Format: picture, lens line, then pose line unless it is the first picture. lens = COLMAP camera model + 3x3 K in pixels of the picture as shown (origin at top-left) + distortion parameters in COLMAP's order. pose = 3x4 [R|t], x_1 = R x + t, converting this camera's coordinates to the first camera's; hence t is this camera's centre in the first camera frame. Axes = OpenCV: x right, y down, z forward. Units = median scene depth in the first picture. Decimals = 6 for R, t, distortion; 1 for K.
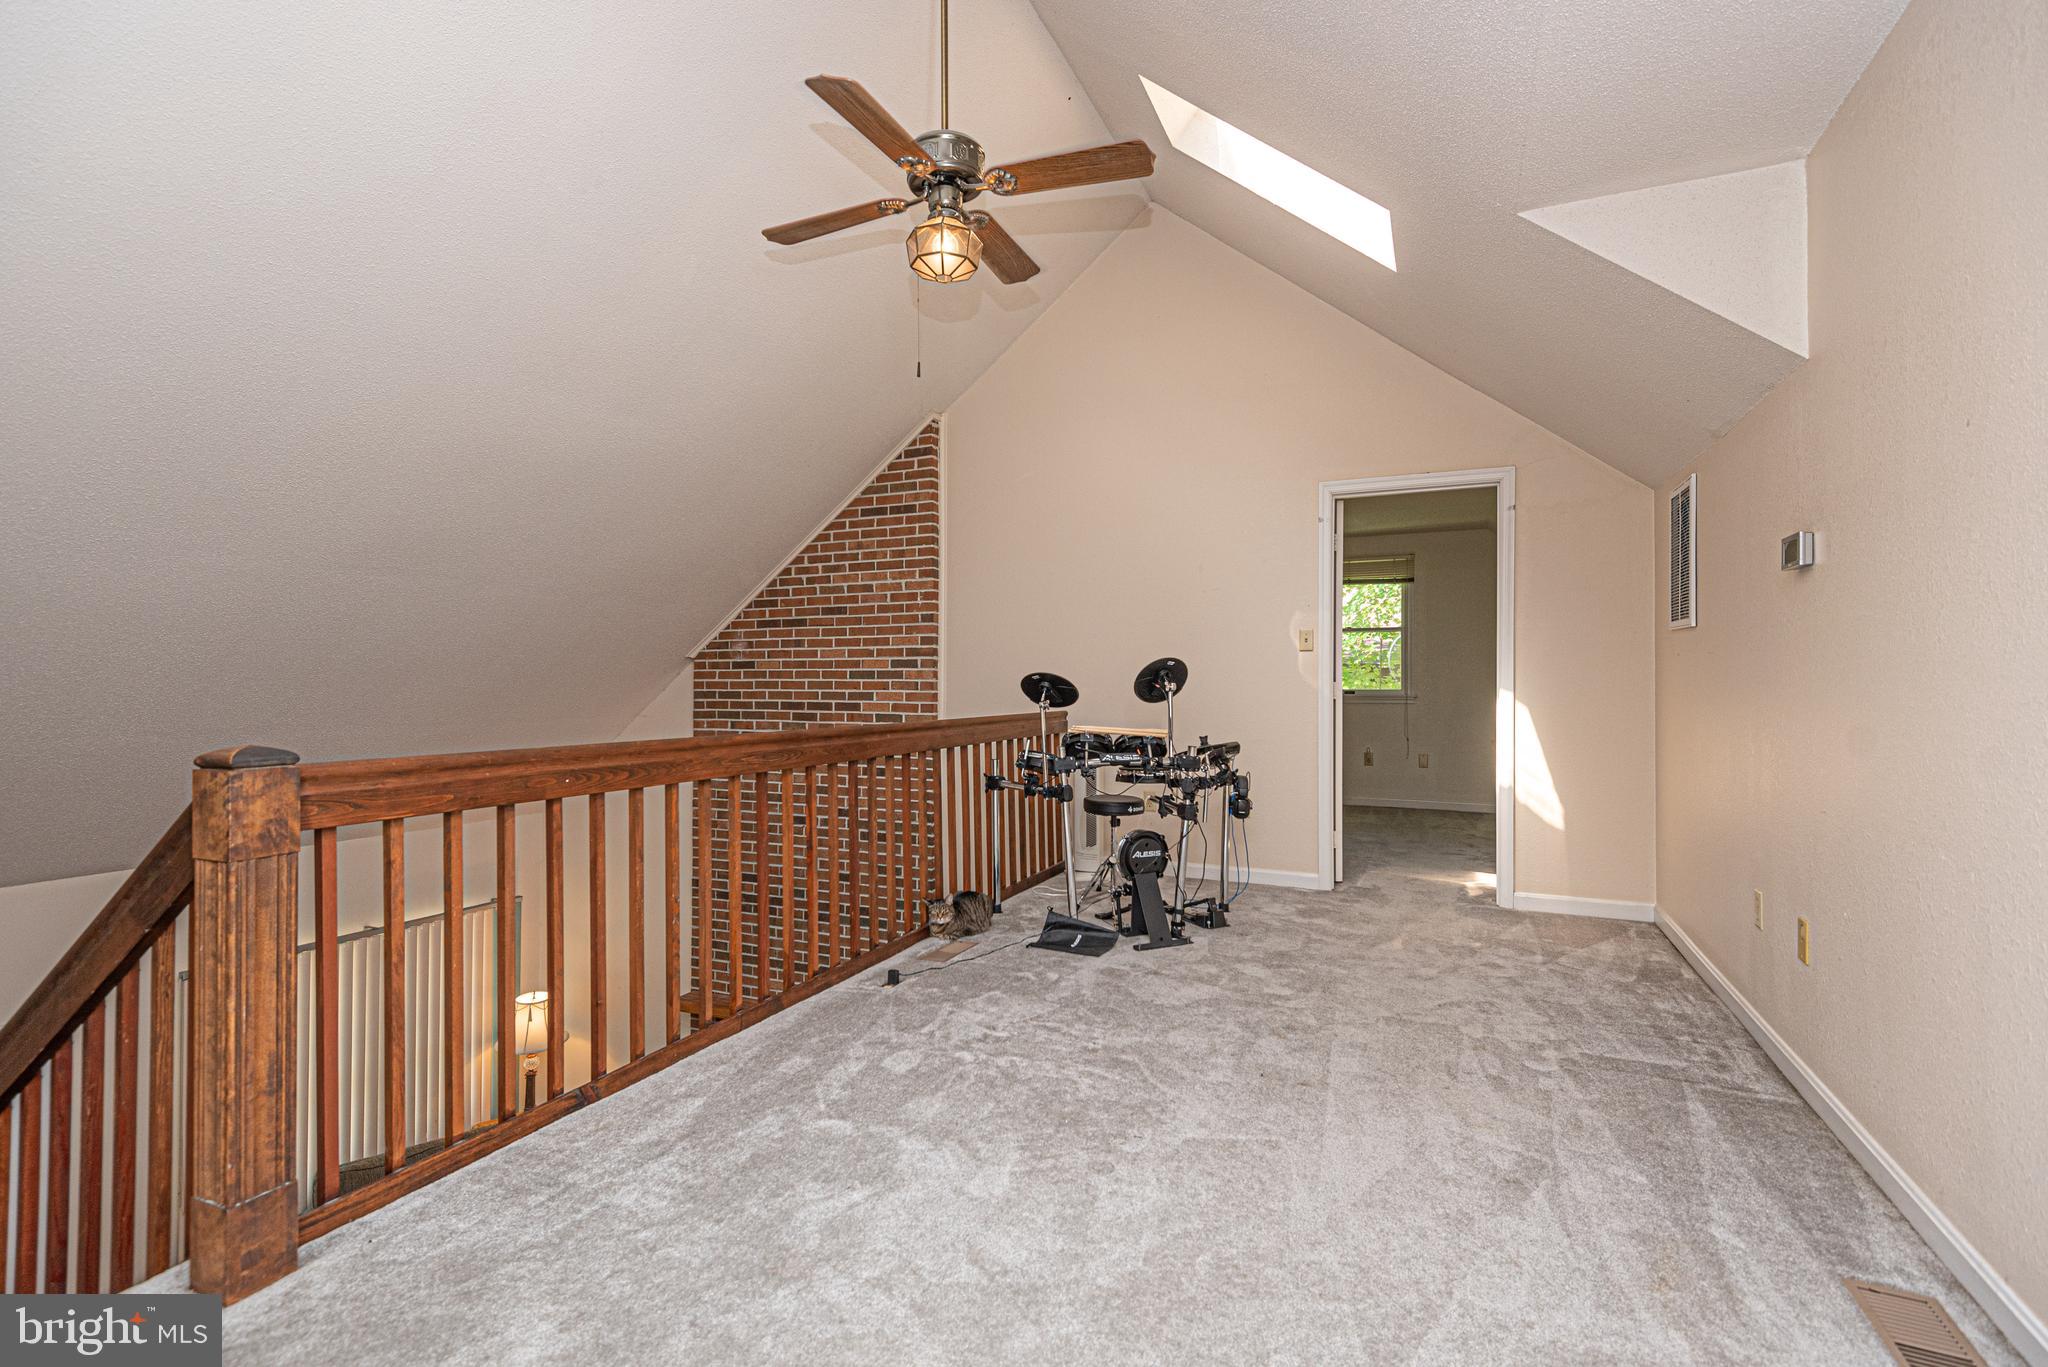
lens RADIAL K [[955.5, 0, 1014.4], [0, 955.5, 683.6], [0, 0, 1]] dist [-0.002002, -0.000408]
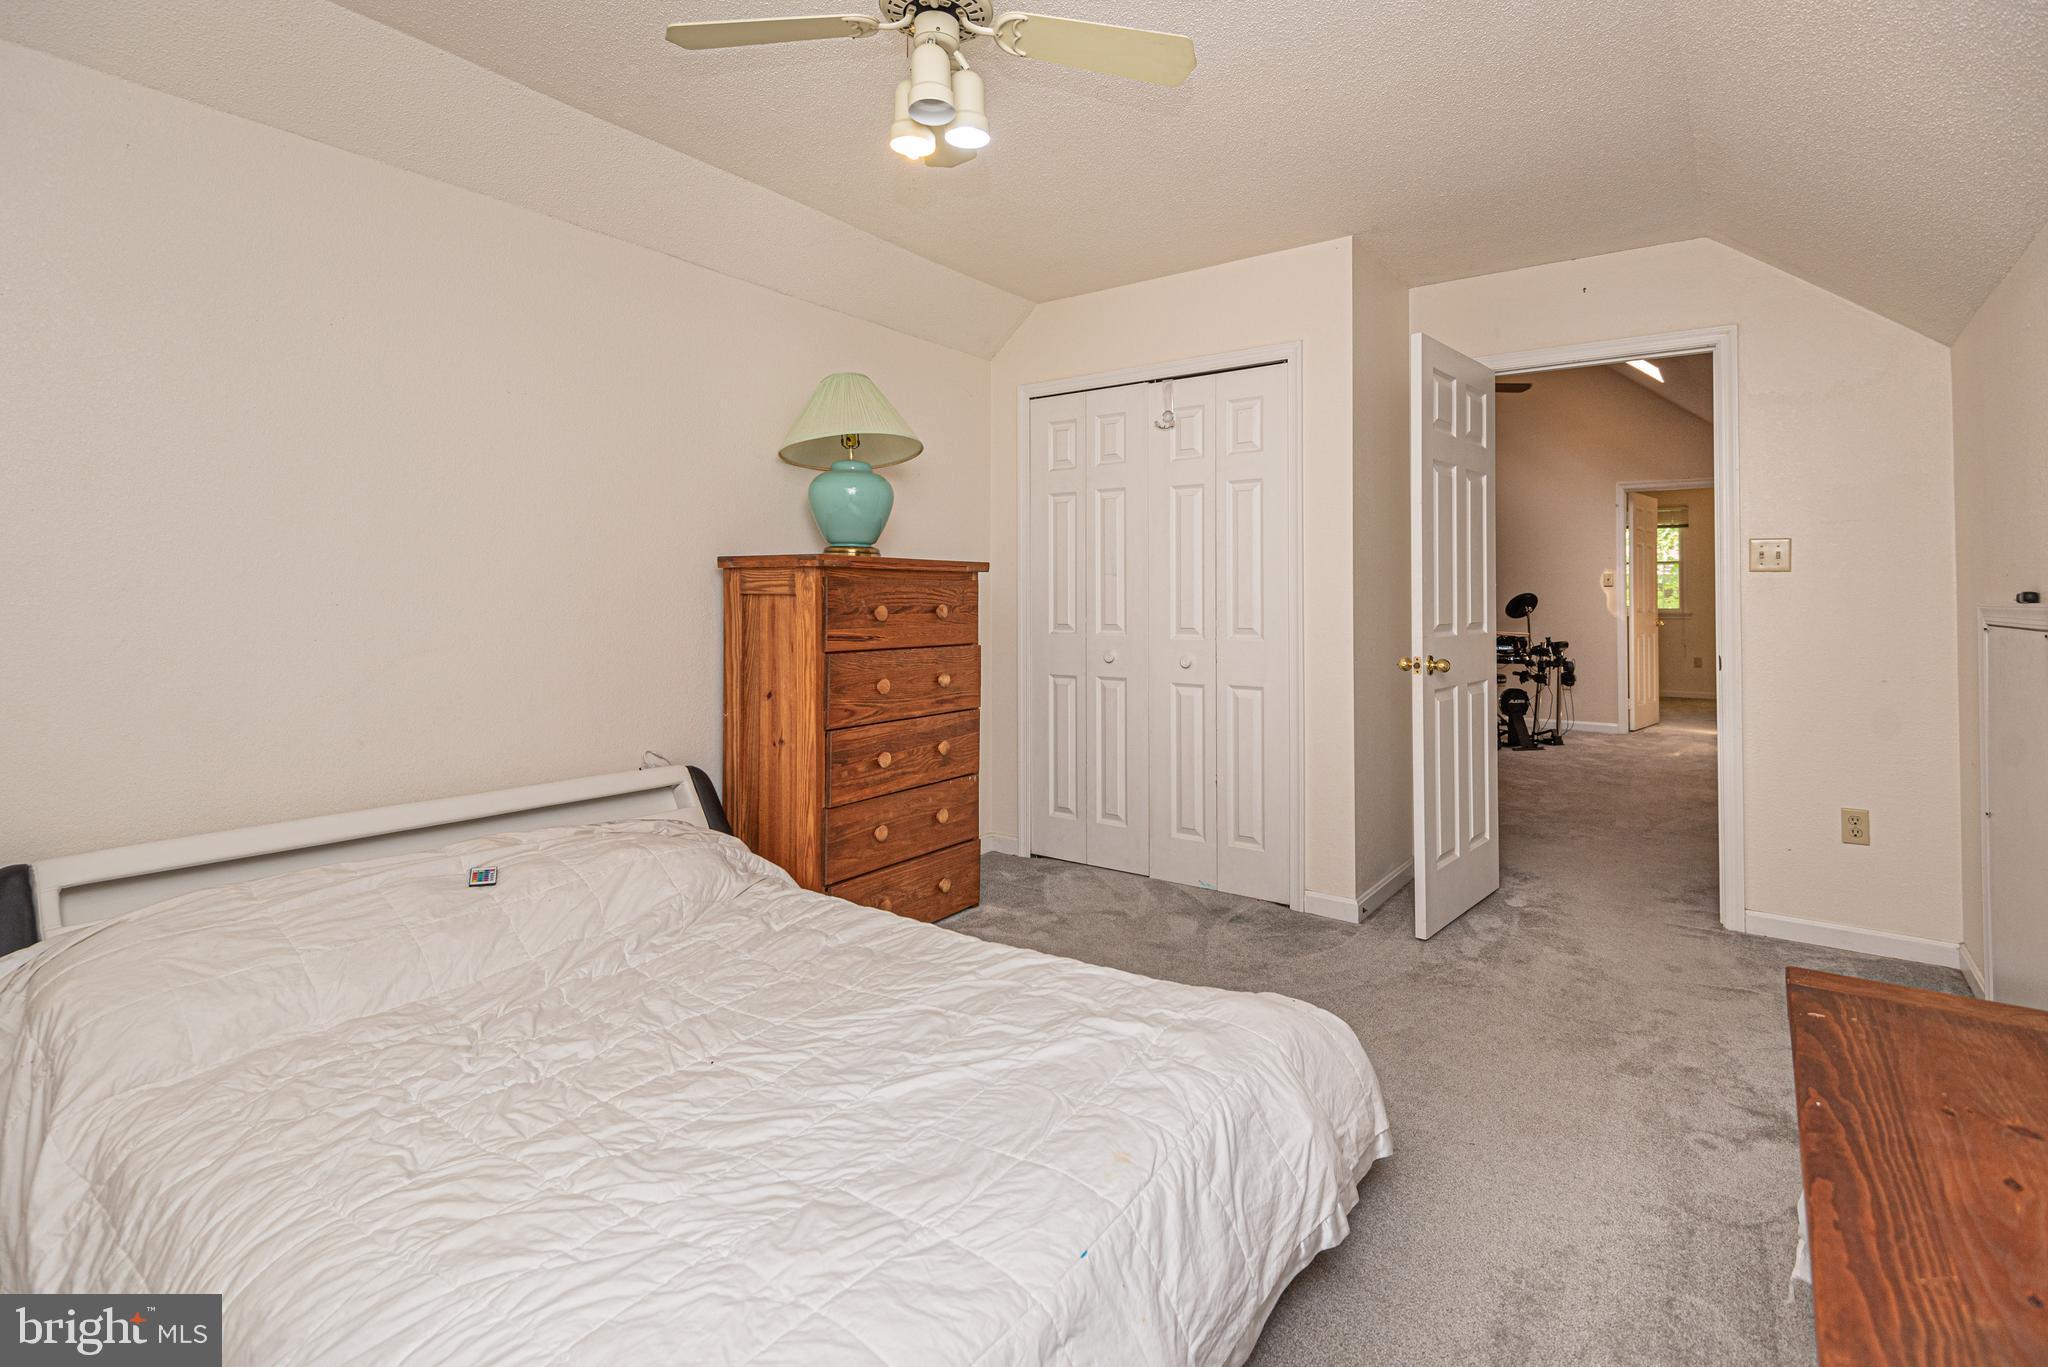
lens RADIAL K [[945.6, 0, 1025.2], [0, 945.6, 604.0], [0, 0, 1]] dist [0.000325, -0.000107]
pose [[0.975545, -0.001951, -0.219789, -0.664157], [0.001203, 0.999993, -0.003534, -0.001984], [0.219795, 0.003183, 0.975541, -1.689323]]
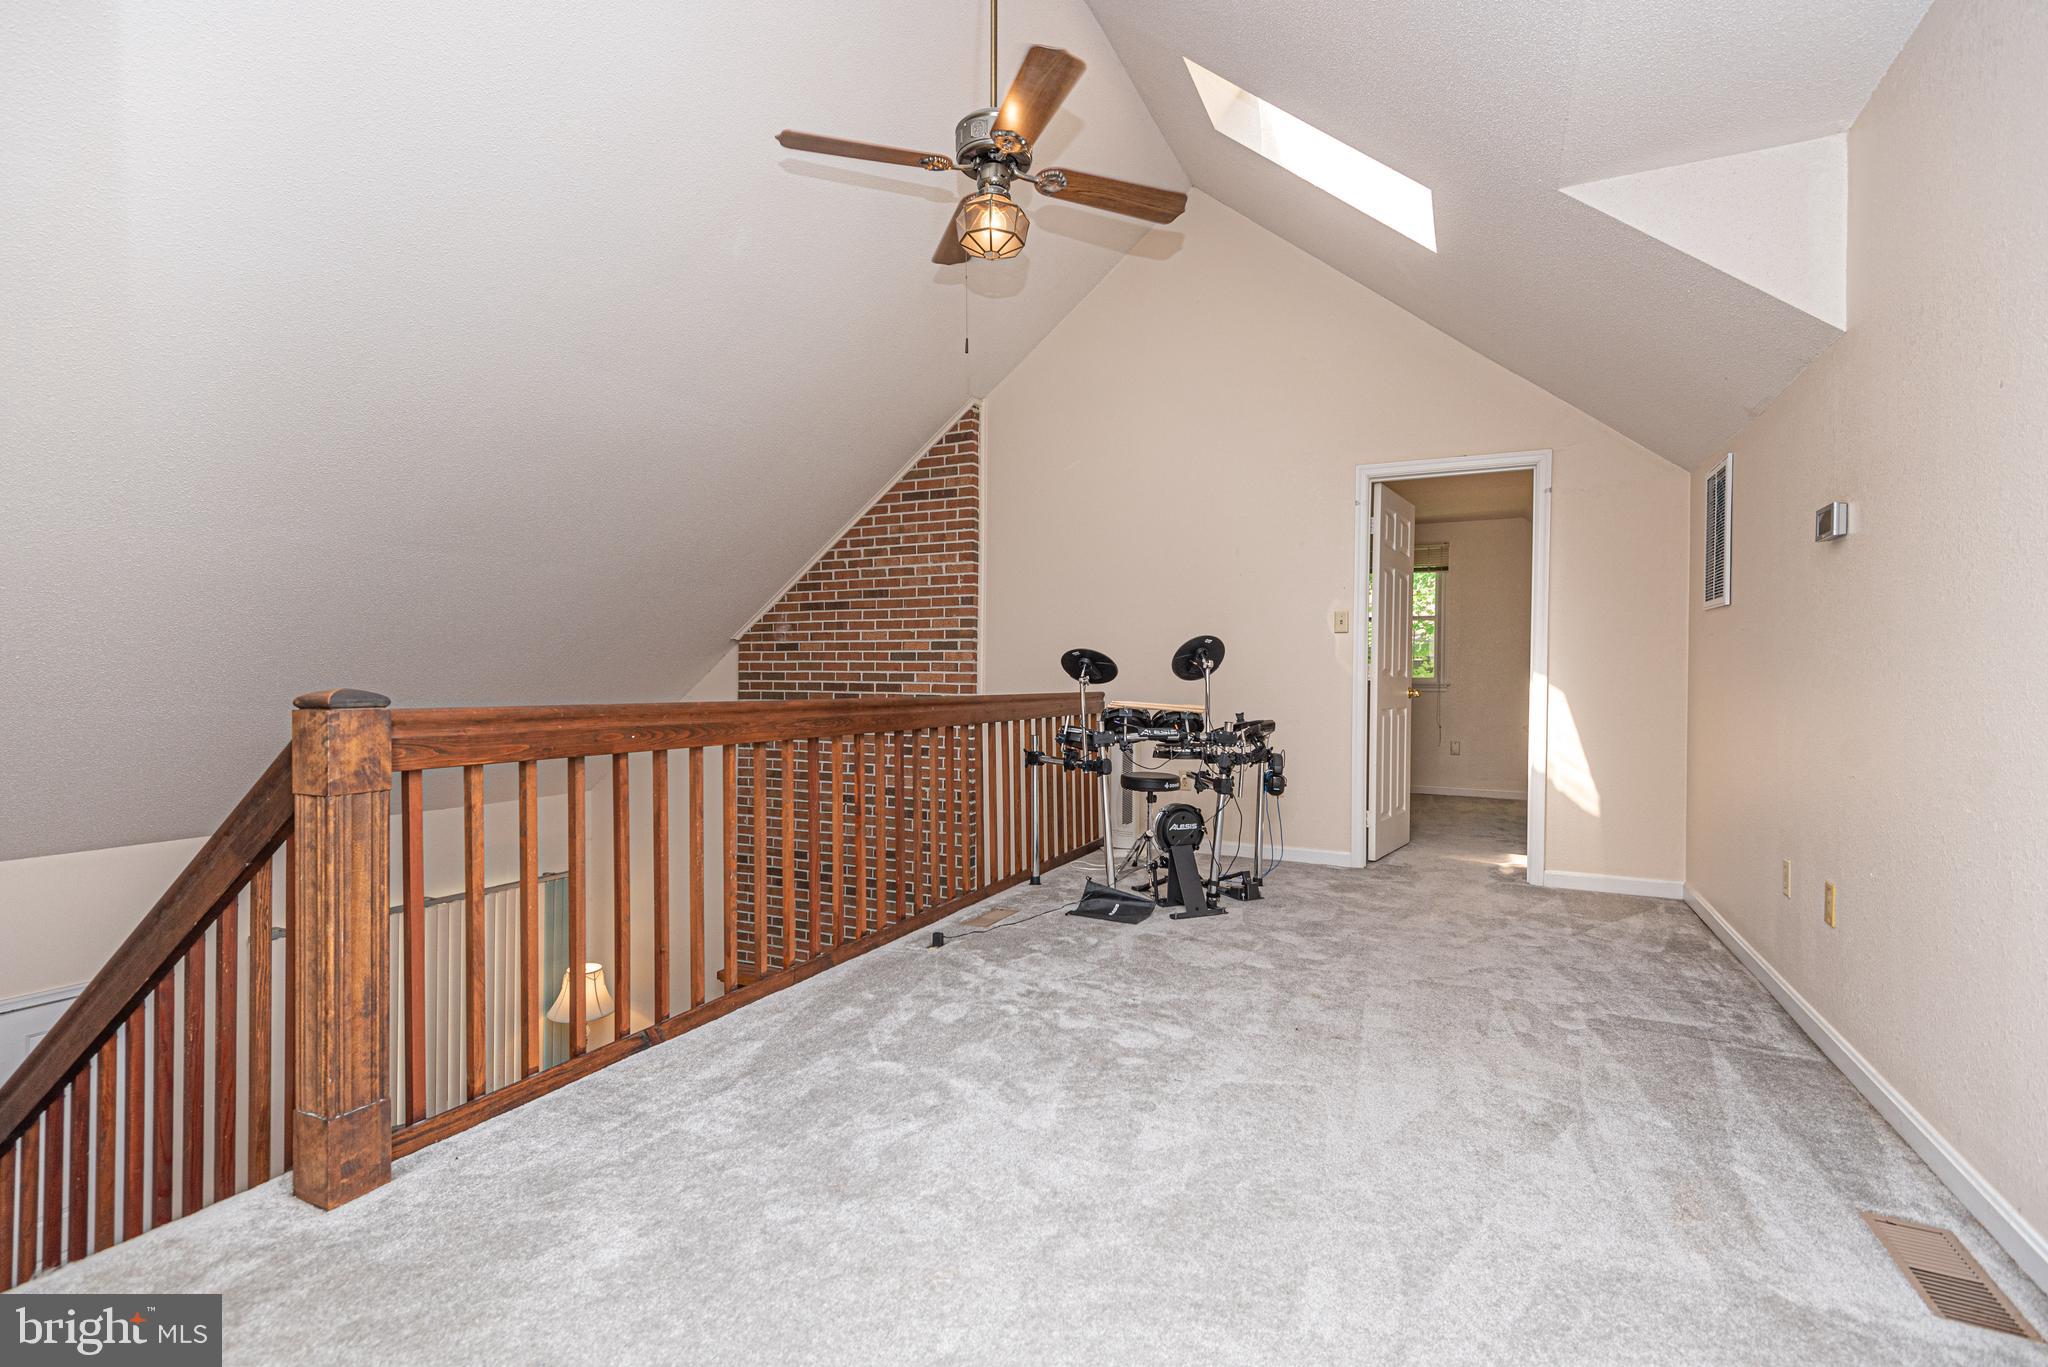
lens RADIAL K [[945.2, 0, 1031.9], [0, 945.2, 692.5], [0, 0, 1]] dist [0.000175, -0.001718]
pose [[0.999857, 0.005579, -0.015980, -0.014841], [-0.005310, 0.999845, 0.016813, 0.031813], [0.016071, -0.016726, 0.999731, -0.023805]]
